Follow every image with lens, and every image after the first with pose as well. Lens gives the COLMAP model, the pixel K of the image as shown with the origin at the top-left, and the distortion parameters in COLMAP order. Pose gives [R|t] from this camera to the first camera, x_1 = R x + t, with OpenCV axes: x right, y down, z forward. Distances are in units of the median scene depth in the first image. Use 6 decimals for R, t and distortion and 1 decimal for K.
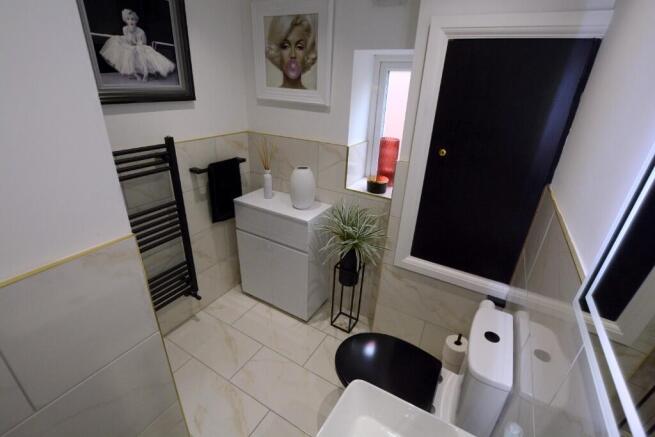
lens RADIAL K [[292.0, 0, 326.5], [0, 292.0, 218.0], [0, 0, 1]] dist [-0.023441, 0.001347]
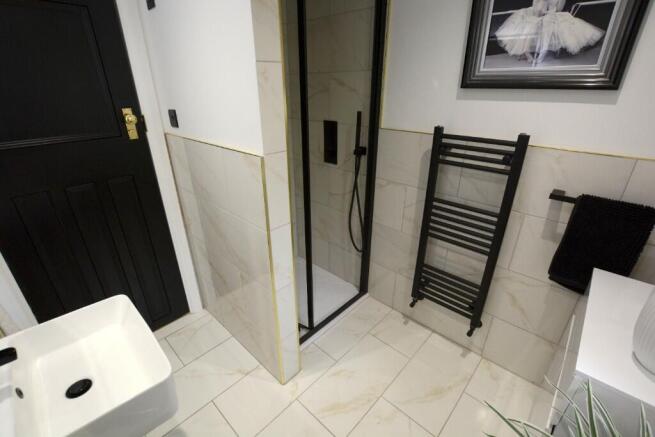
lens RADIAL K [[292.0, 0, 327.9], [0, 292.0, 218.6], [0, 0, 1]] dist [-0.023441, 0.001347]
pose [[-0.208199, 0.366662, -0.906759, 0.346680], [-0.417726, 0.804938, 0.421403, -0.212846], [0.884397, 0.466512, -0.014423, 0.680417]]
